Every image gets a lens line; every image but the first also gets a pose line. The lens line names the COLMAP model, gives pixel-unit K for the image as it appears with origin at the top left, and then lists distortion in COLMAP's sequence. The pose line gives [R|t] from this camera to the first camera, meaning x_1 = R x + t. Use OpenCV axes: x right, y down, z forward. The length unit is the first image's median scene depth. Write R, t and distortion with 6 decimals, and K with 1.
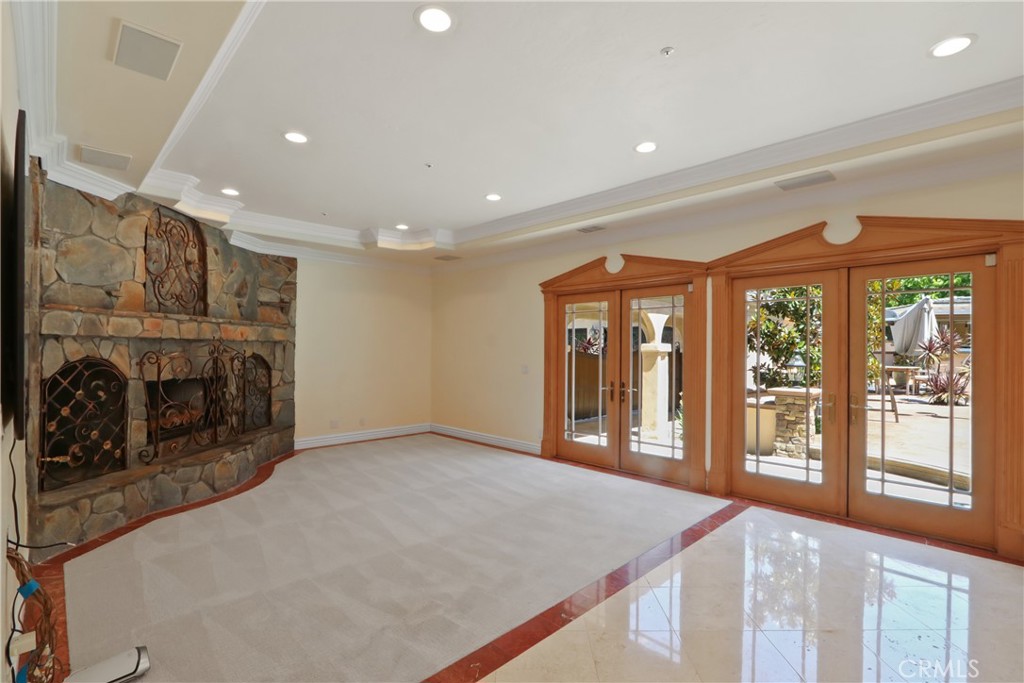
lens RADIAL K [[473.9, 0, 532.9], [0, 473.9, 346.6], [0, 0, 1]] dist [-0.012978, 0.000944]
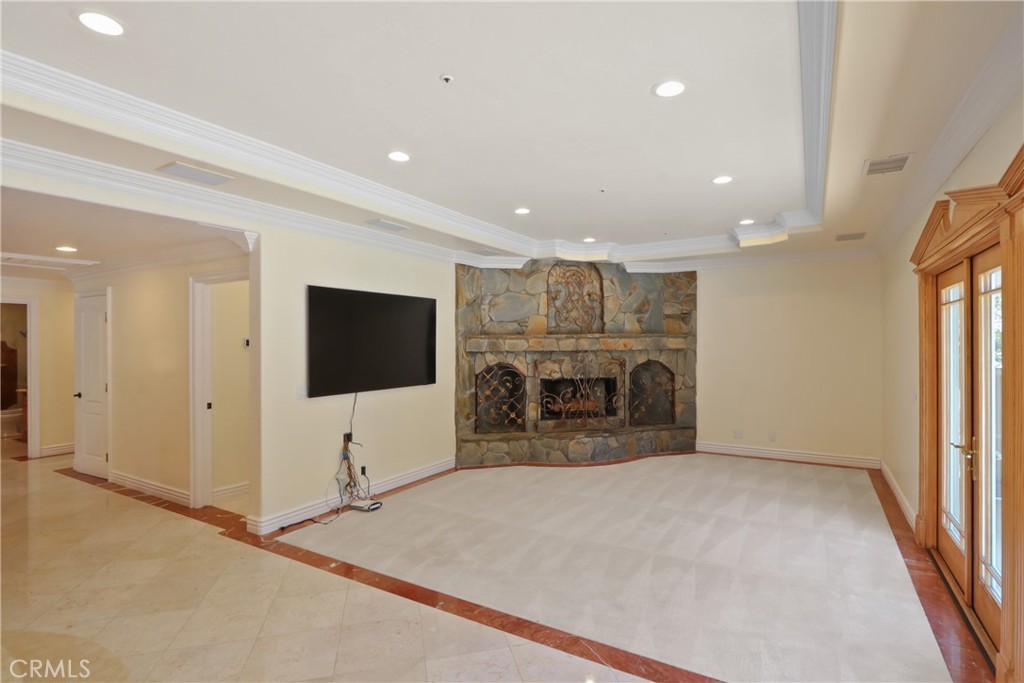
lens RADIAL K [[504.1, 0, 518.5], [0, 504.1, 342.6], [0, 0, 1]] dist [-0.012312, 0.001423]
pose [[0.245360, -0.004493, -0.969422, 0.754767], [0.010765, 0.999940, -0.001910, -0.041690], [0.969372, -0.009967, 0.245393, 0.503910]]
